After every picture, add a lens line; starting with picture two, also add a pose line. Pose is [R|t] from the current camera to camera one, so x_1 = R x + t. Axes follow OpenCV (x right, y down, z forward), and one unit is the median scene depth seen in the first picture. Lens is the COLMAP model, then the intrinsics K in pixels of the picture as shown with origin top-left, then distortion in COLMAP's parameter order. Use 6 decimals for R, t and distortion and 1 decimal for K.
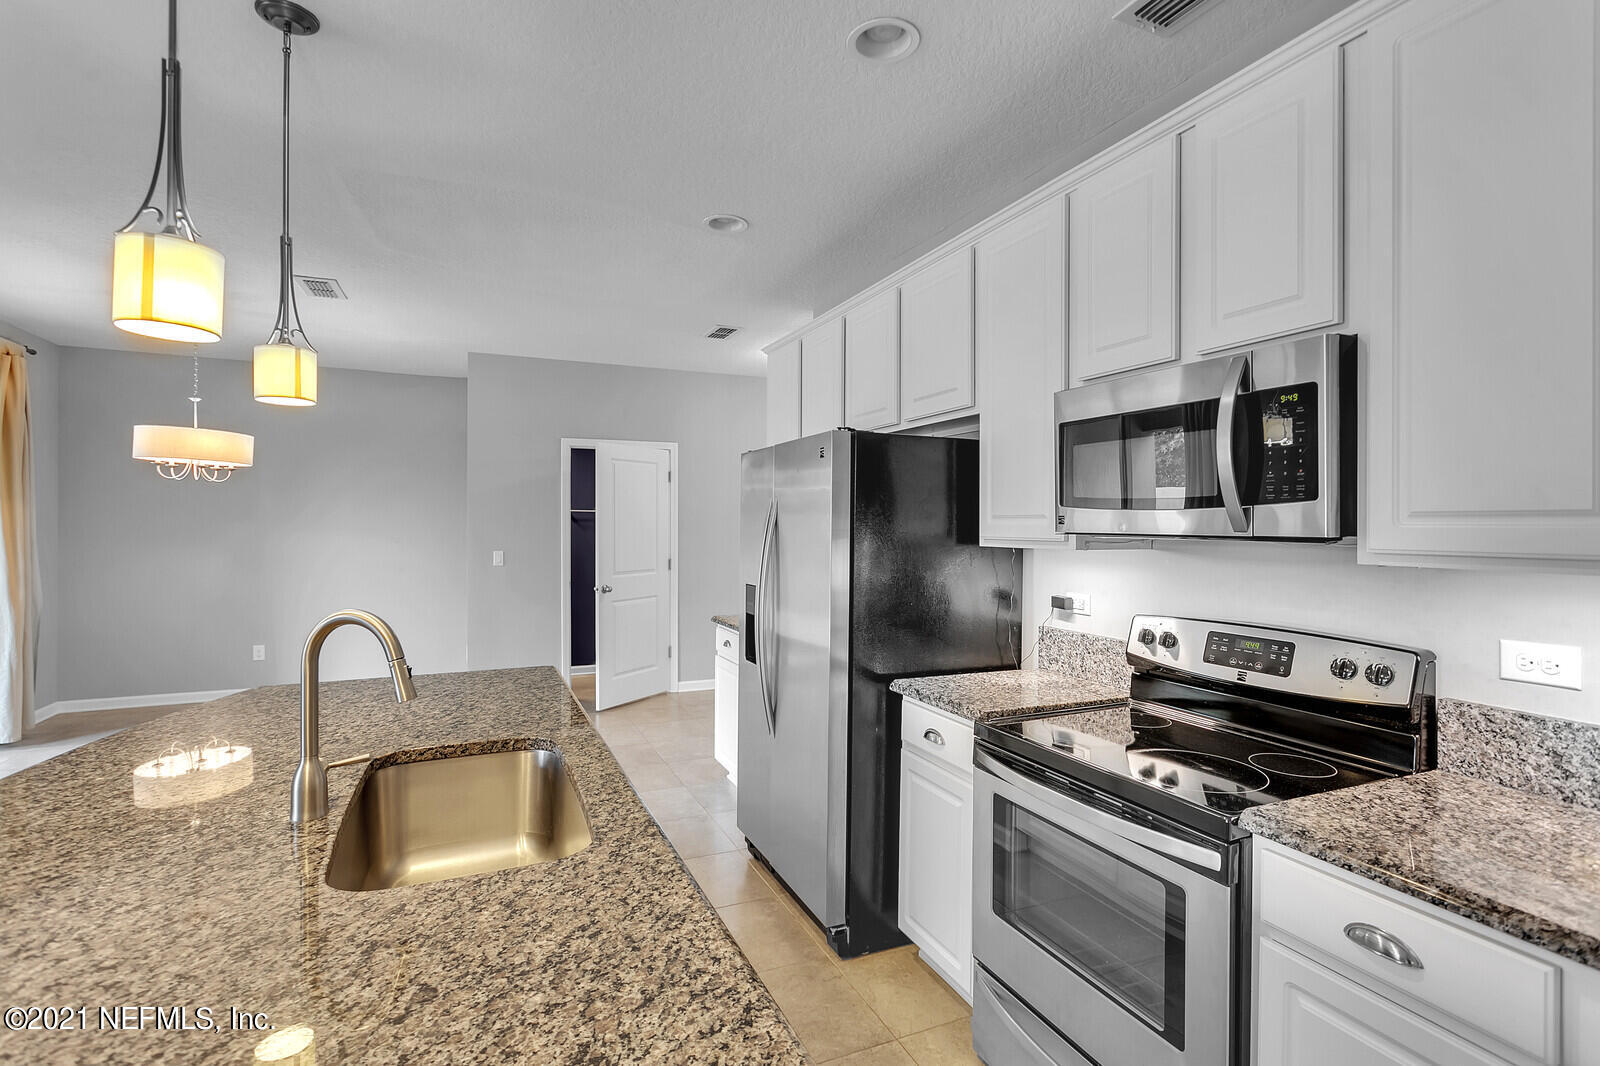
lens RADIAL K [[762.6, 0, 802.0], [0, 762.6, 521.3], [0, 0, 1]] dist [-0.002504, -0.000321]
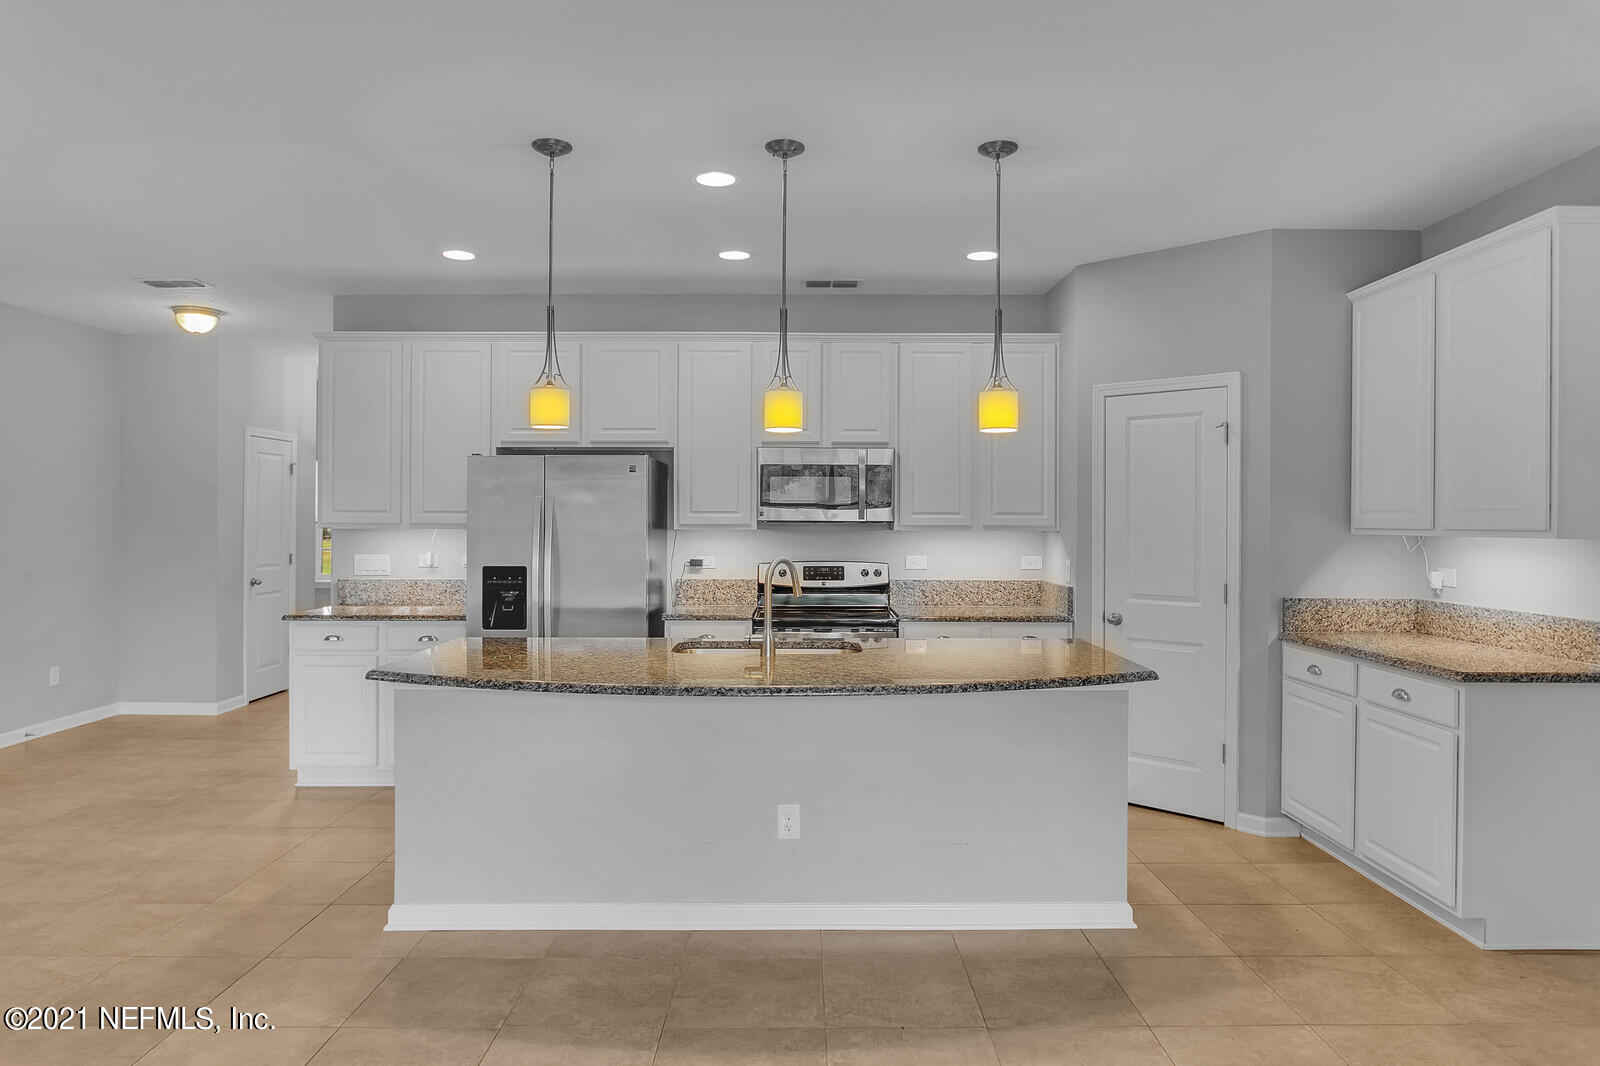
lens RADIAL K [[999.5, 0, 801.9], [0, 999.5, 517.5], [0, 0, 1]] dist [-0.017409, 0.001613]
pose [[0.406626, -0.002411, 0.913592, -2.007146], [-0.004035, 0.999982, 0.004435, -0.005161], [-0.913586, -0.005489, 0.406609, -0.134851]]
